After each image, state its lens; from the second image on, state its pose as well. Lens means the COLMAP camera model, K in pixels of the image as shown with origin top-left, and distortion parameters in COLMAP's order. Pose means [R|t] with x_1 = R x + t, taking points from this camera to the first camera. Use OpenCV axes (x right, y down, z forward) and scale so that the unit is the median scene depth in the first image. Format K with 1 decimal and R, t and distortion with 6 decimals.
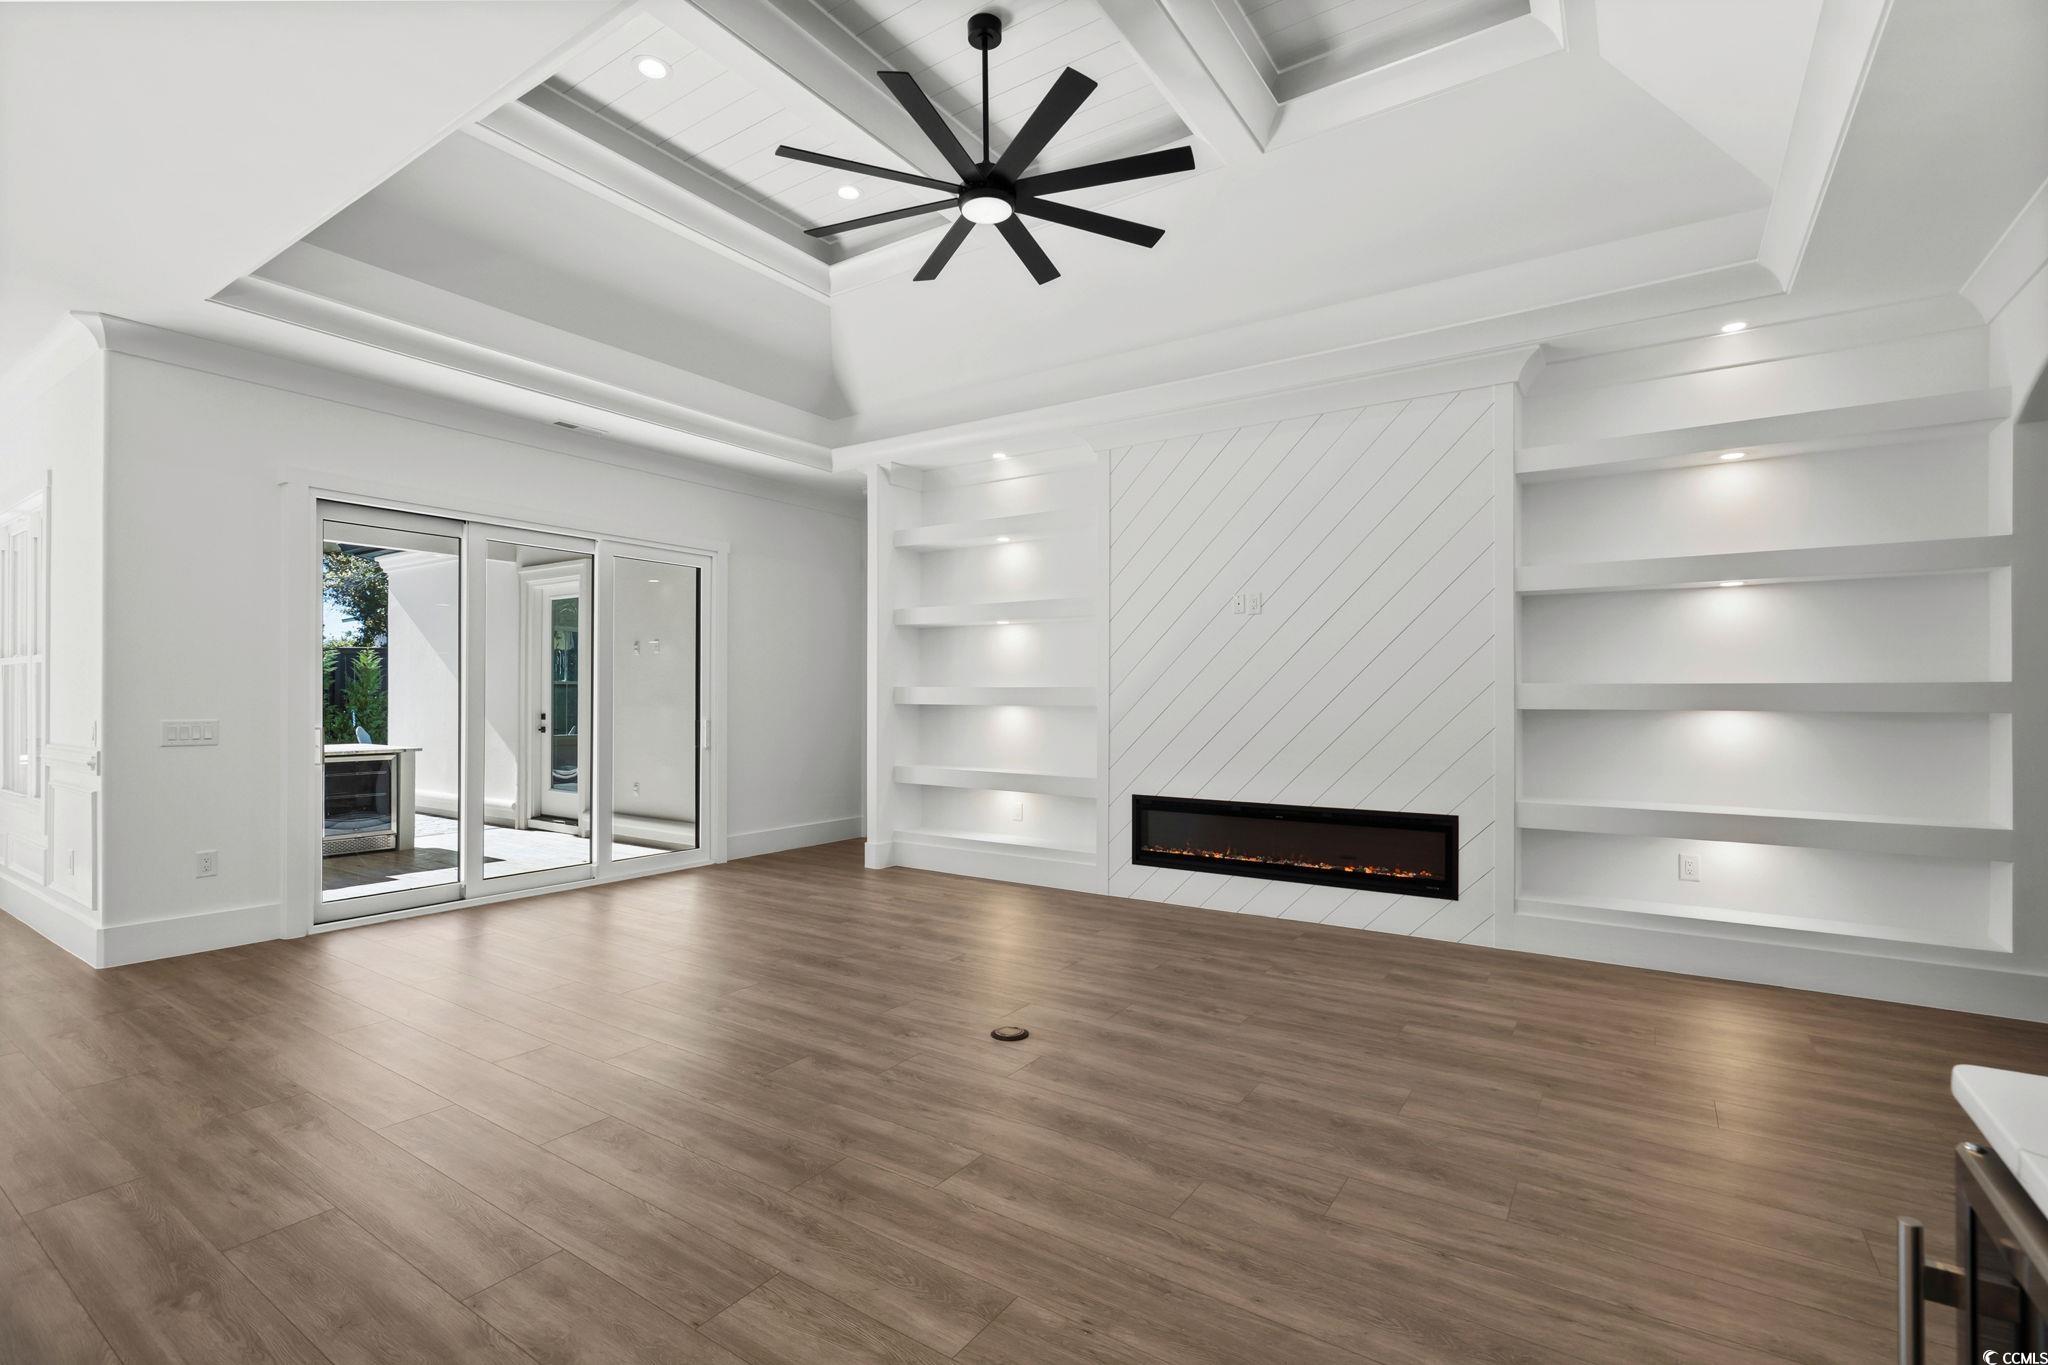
lens RADIAL K [[930.7, 0, 1025.3], [0, 930.7, 698.8], [0, 0, 1]] dist [0.000831, 0.001352]
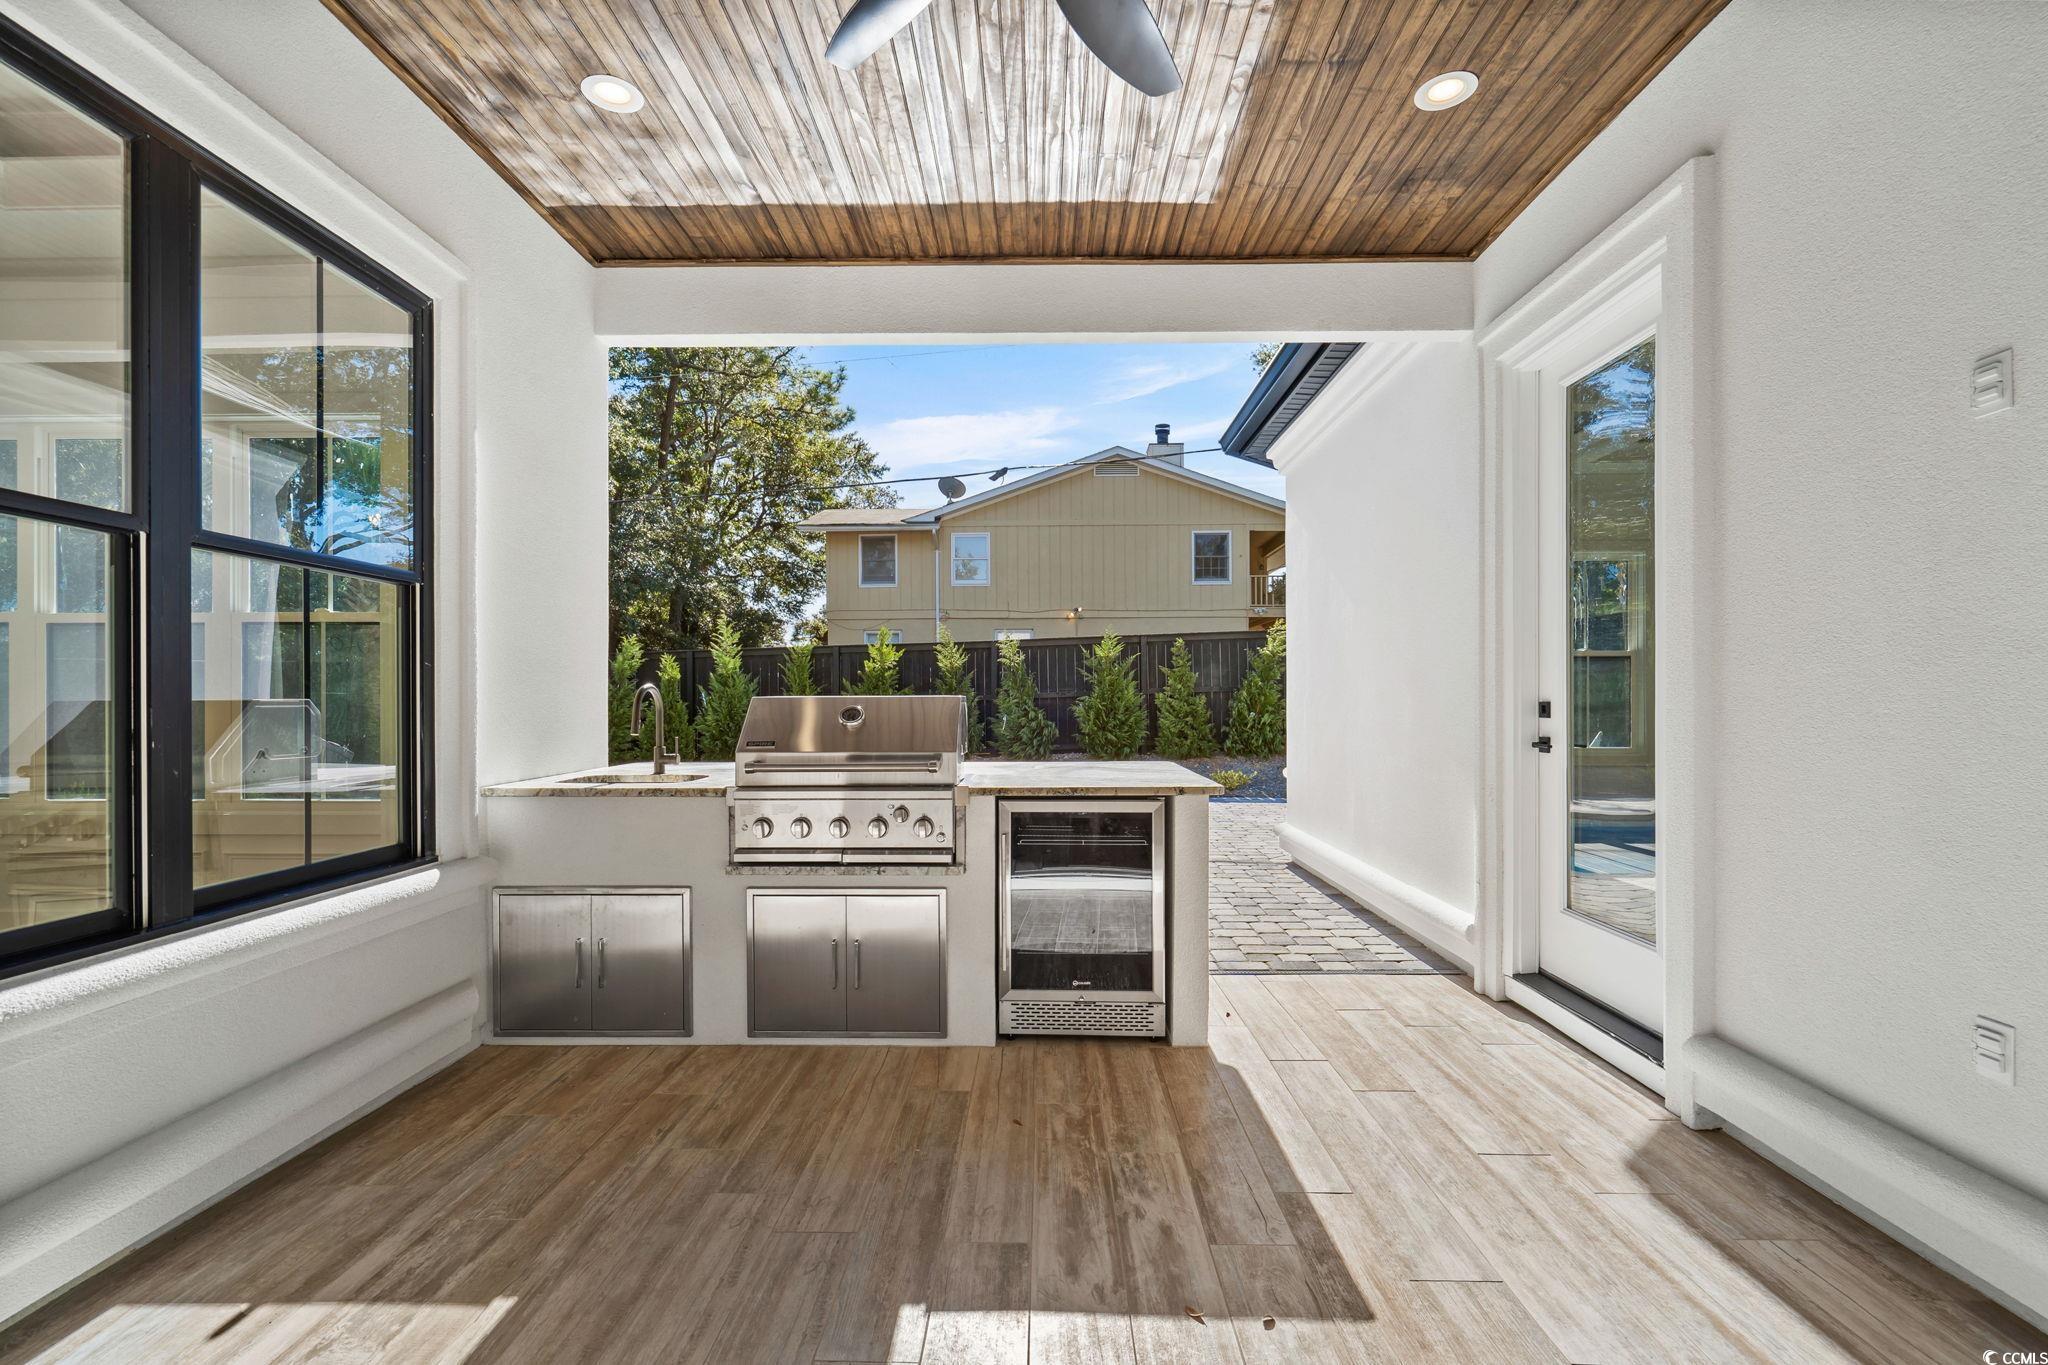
lens RADIAL K [[930.7, 0, 1025.3], [0, 930.7, 698.8], [0, 0, 1]] dist [0.000831, 0.001352]
pose [[0.551483, -0.005514, -0.834168, -0.468883], [0.001897, 0.999984, -0.005356, 0.023846], [0.834184, 0.001371, 0.551484, 0.905407]]
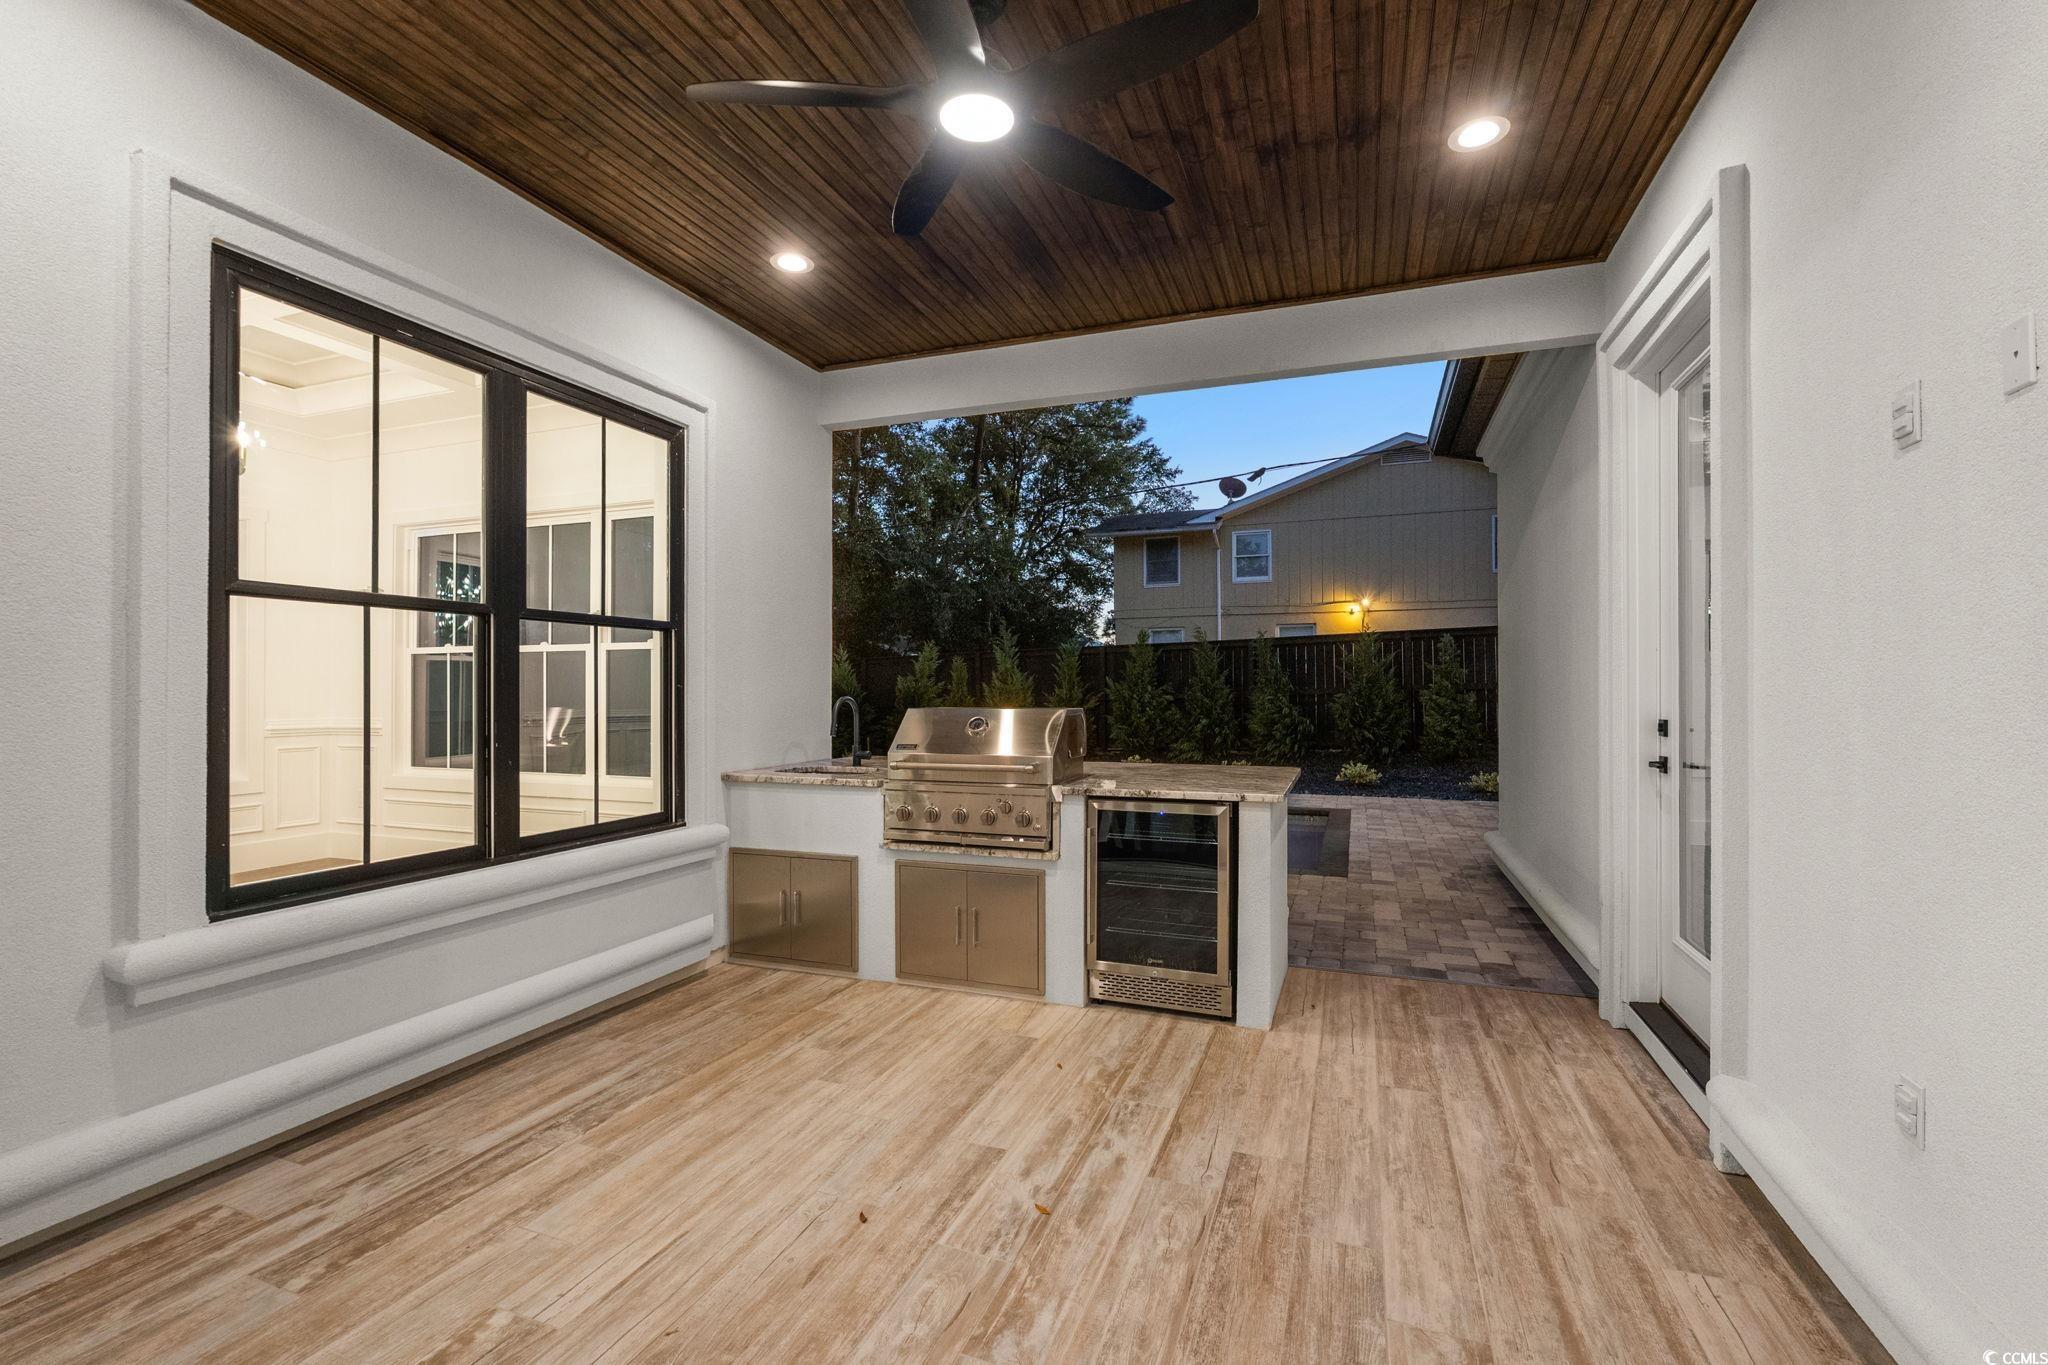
lens RADIAL K [[901.8, 0, 1024.0], [0, 901.8, 682.5], [0, 0, 1]] dist [0.000951, -0.000112]
pose [[0.238041, -0.011606, -0.971186, -0.336079], [-0.001161, 0.999924, -0.012234, 0.007766], [0.971254, 0.004040, 0.238009, 1.003917]]
